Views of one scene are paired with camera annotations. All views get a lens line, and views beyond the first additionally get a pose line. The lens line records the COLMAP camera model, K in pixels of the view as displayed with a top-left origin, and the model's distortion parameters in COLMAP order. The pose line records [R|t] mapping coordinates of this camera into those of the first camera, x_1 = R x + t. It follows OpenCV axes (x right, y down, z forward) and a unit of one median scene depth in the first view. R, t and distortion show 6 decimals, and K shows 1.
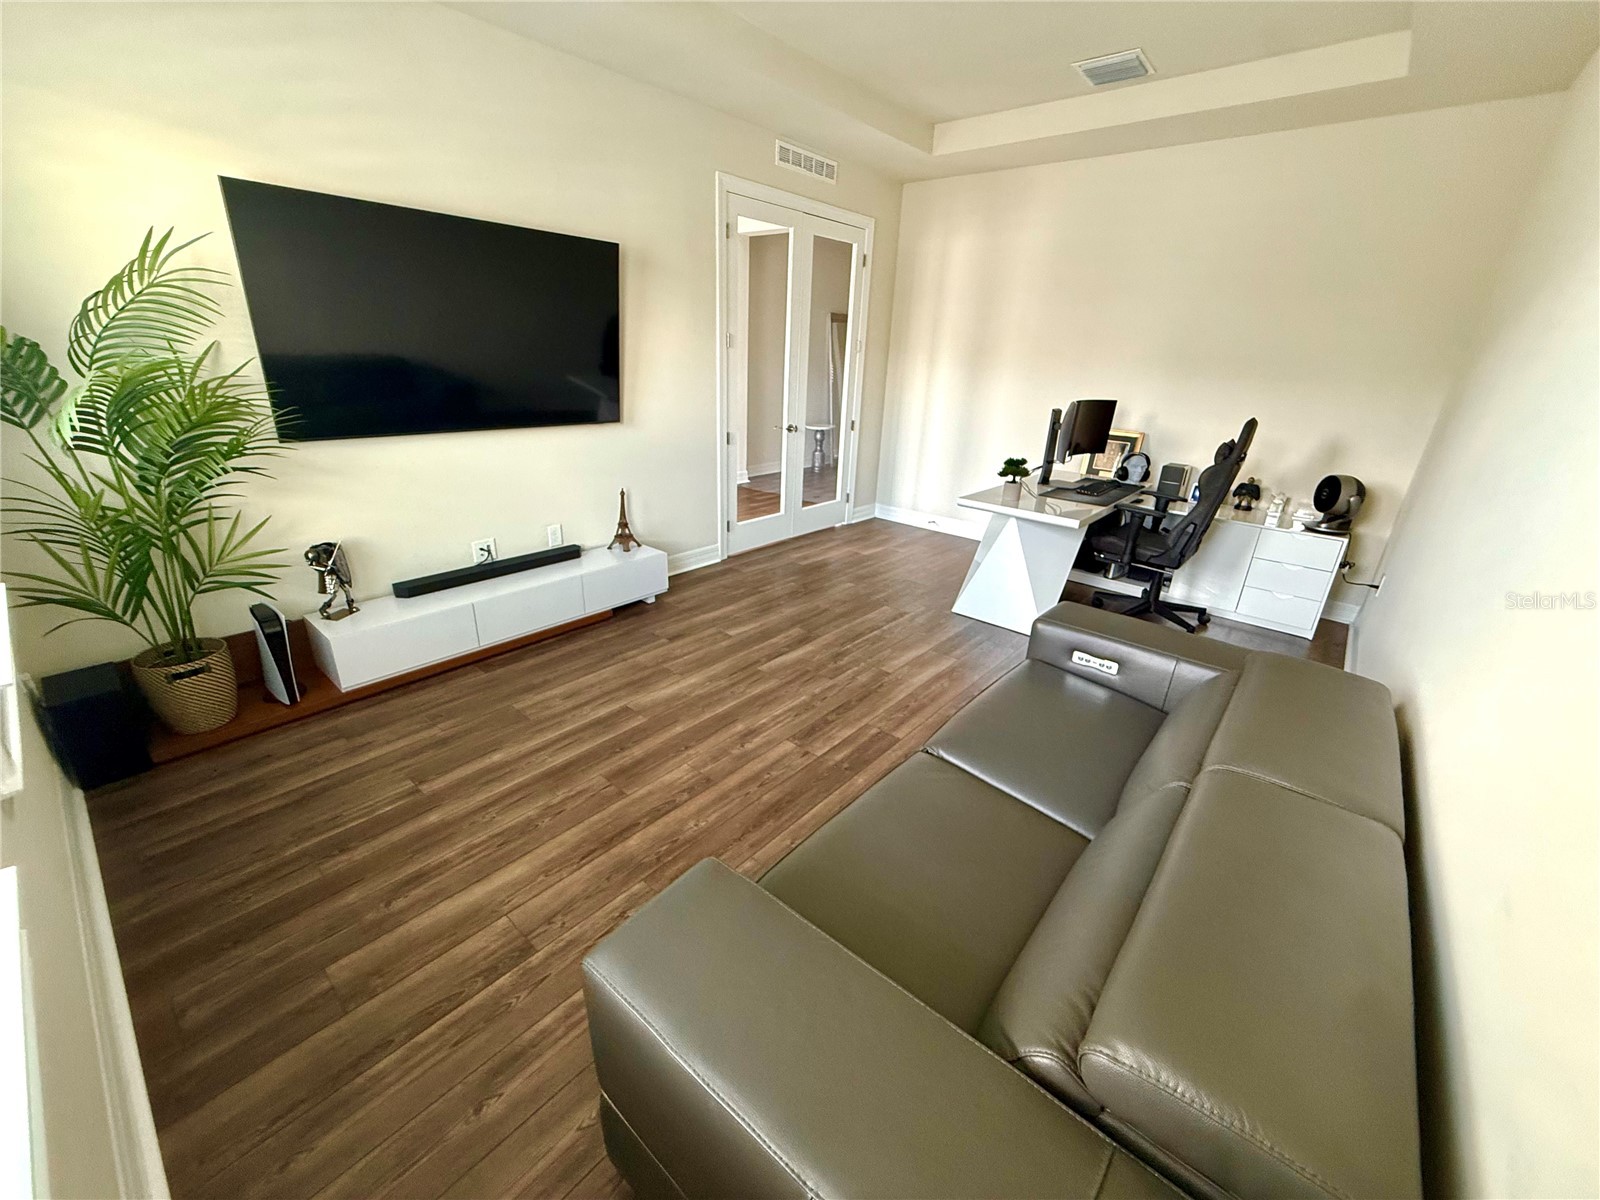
lens RADIAL K [[639.3, 0, 802.4], [0, 639.3, 601.1], [0, 0, 1]] dist [-0.000819, -0.000248]
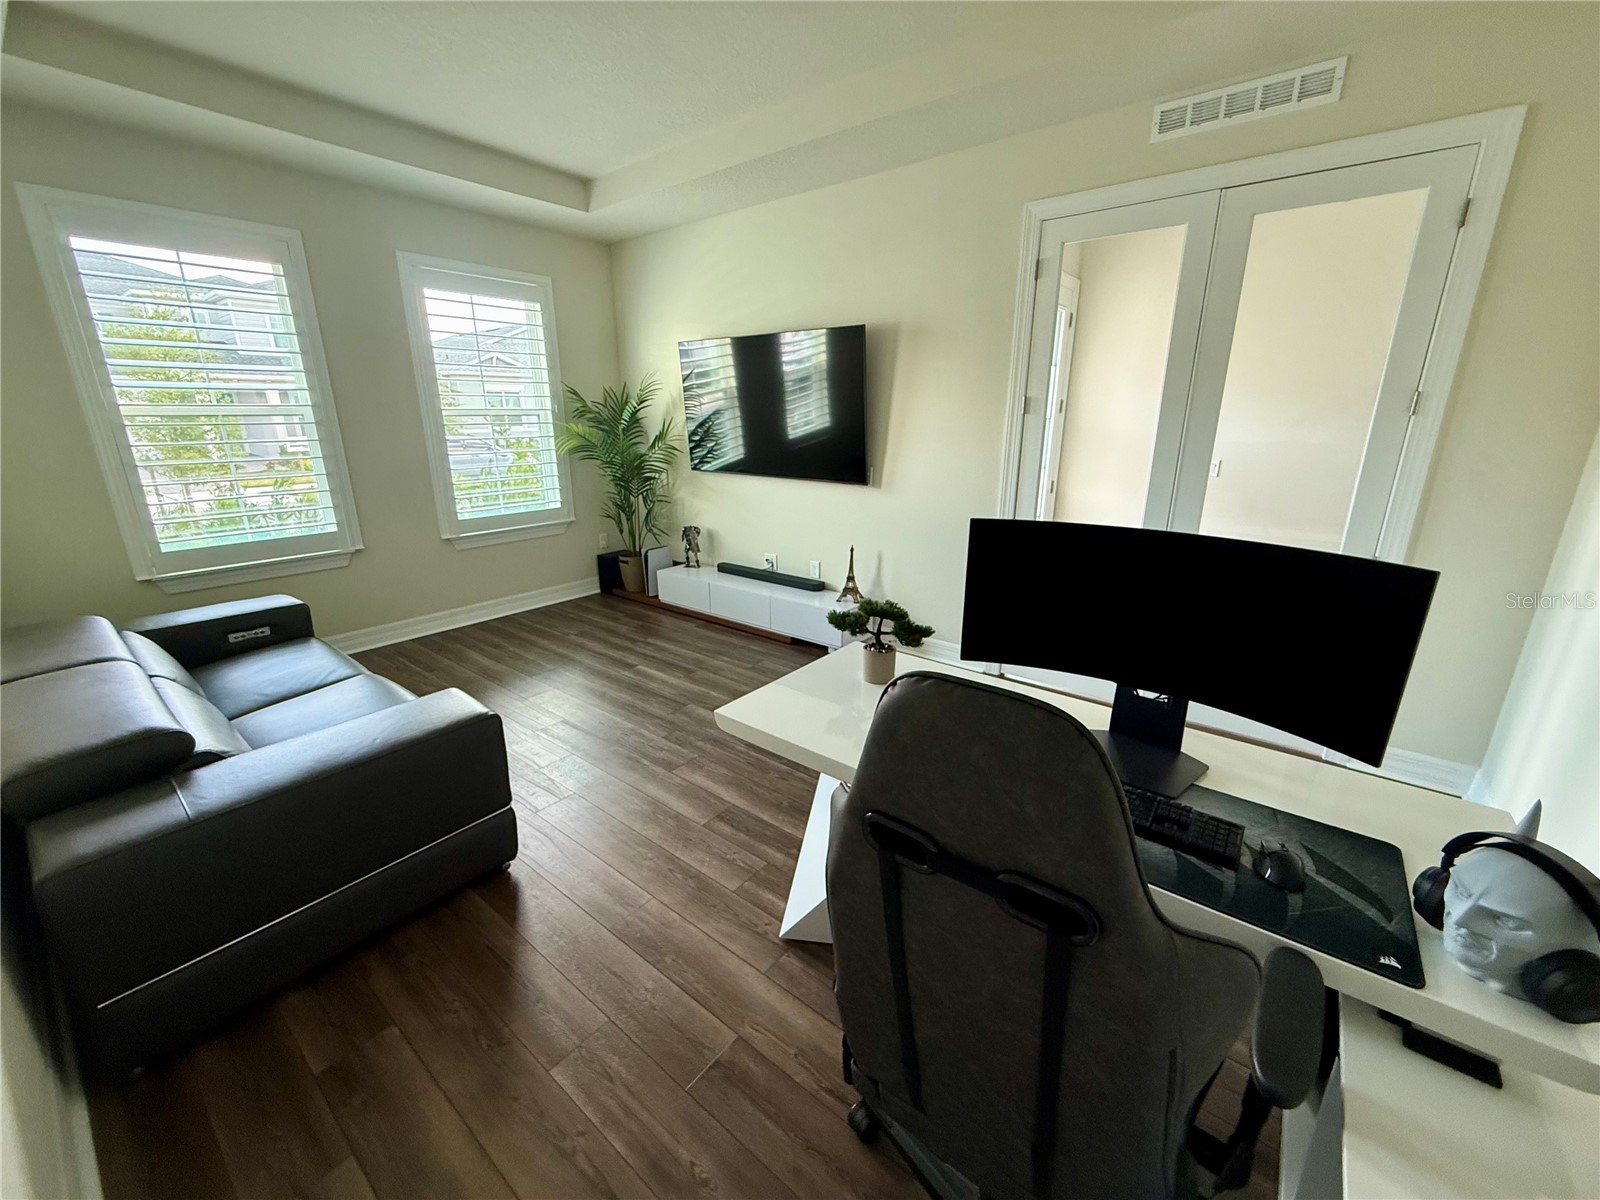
lens RADIAL K [[639.3, 0, 800.1], [0, 639.3, 600.0], [0, 0, 1]] dist [-0.000819, -0.000248]
pose [[0.028461, 0.239769, -0.970413, 0.936395], [-0.369266, 0.904657, 0.212692, -0.347766], [0.928888, 0.352287, 0.114286, 1.001912]]
